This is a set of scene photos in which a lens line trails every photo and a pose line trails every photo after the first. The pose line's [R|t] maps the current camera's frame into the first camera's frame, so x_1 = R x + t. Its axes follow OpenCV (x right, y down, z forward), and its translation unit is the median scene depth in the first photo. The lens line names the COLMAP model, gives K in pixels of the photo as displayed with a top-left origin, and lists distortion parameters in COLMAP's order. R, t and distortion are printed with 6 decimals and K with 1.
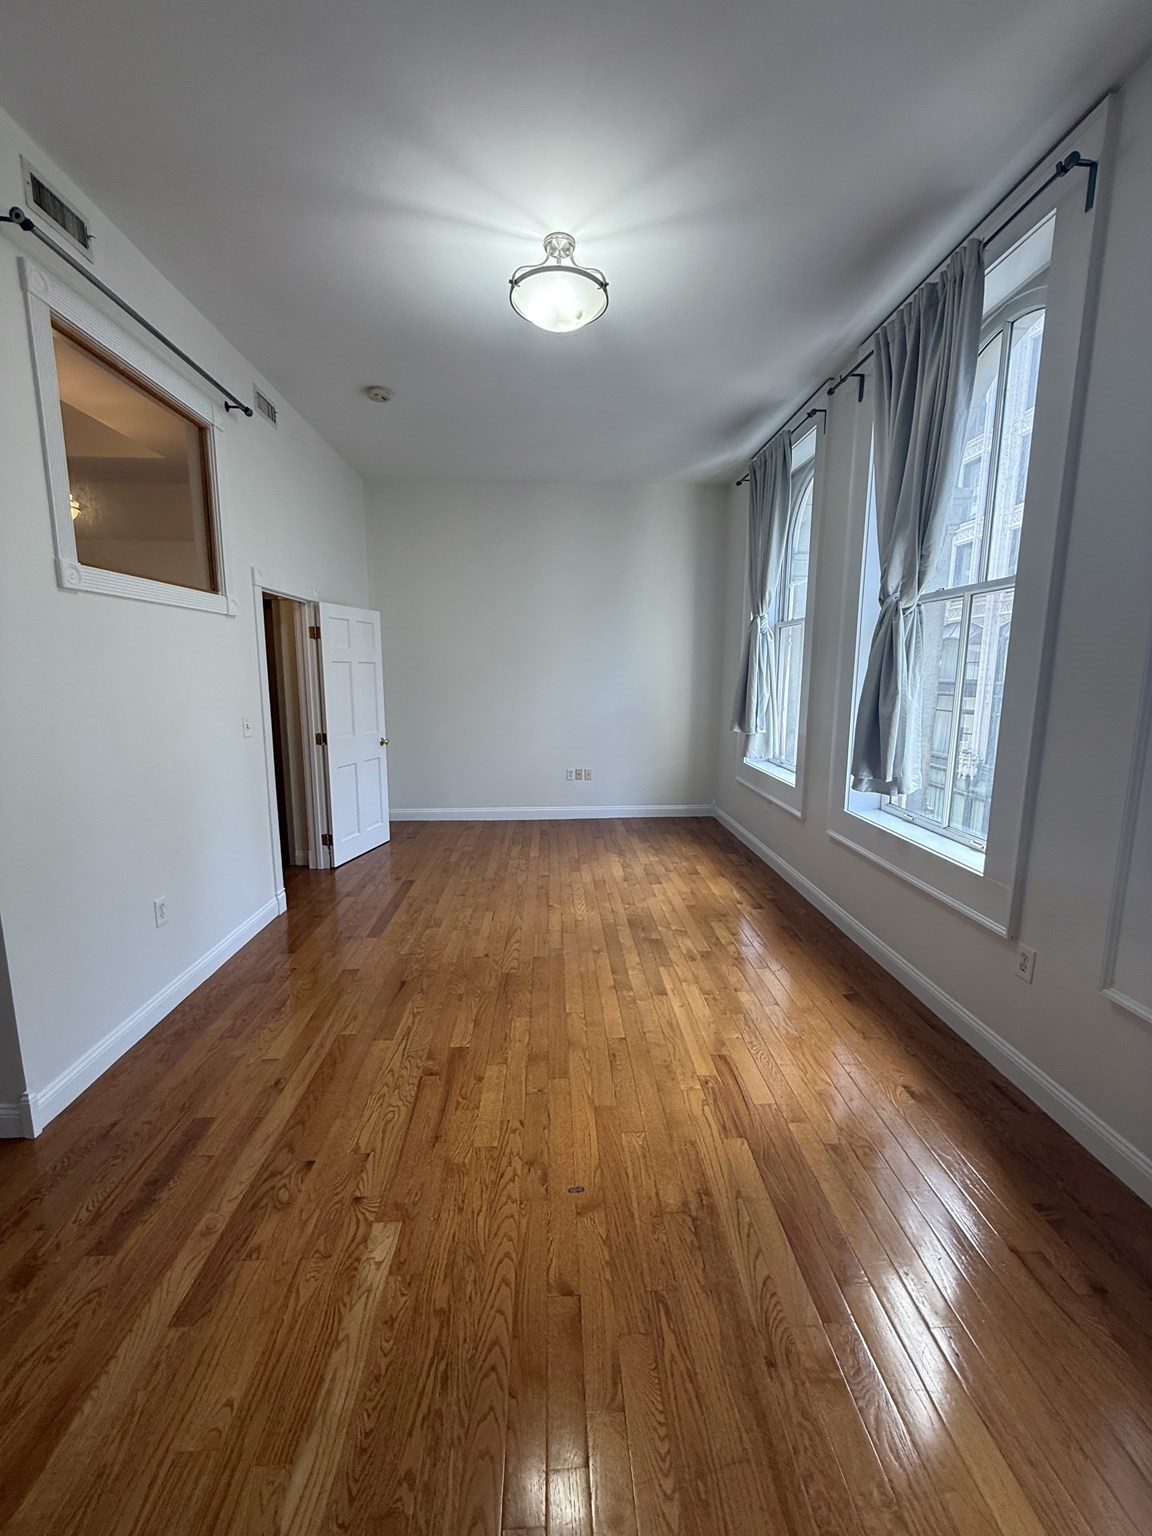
lens RADIAL K [[619.0, 0, 576.0], [0, 619.0, 768.0], [0, 0, 1]] dist [0.000113, -0.000006]
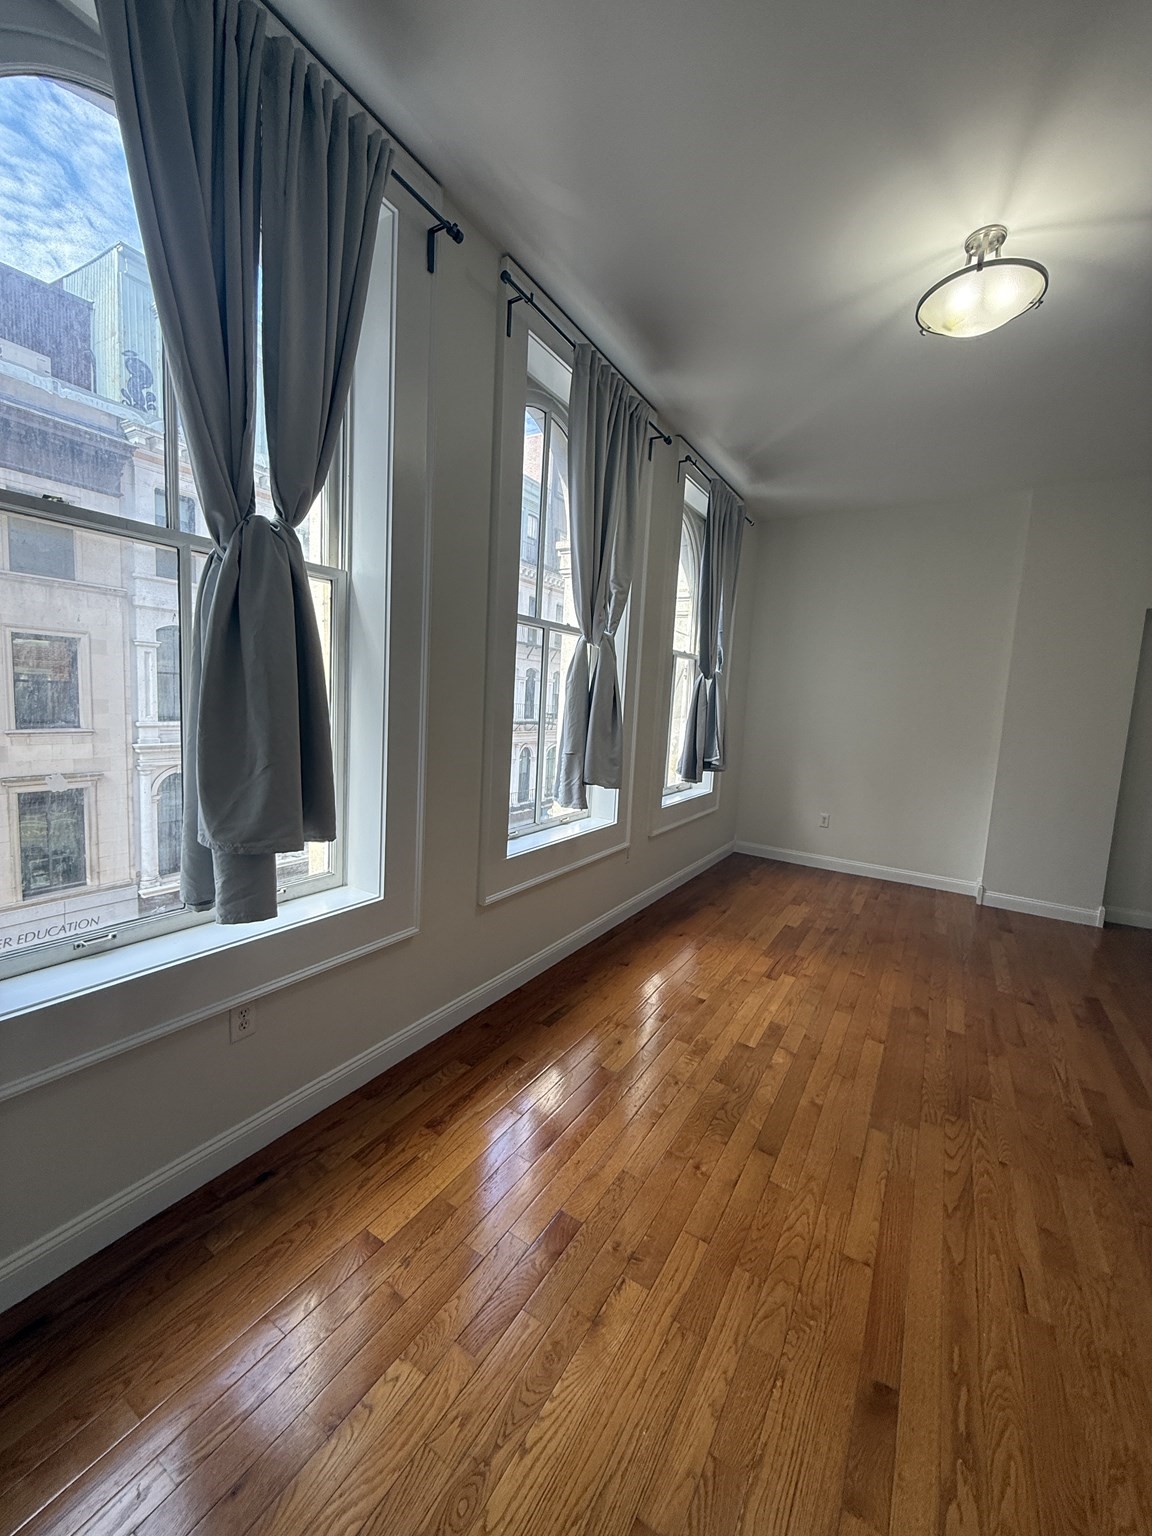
lens RADIAL K [[619.0, 0, 576.0], [0, 619.0, 768.0], [0, 0, 1]] dist [0.000113, -0.000006]
pose [[-0.832180, -0.112837, 0.542904, -0.084976], [0.029562, 0.968656, 0.246639, -0.279599], [-0.553717, 0.221297, -0.802761, 1.788335]]
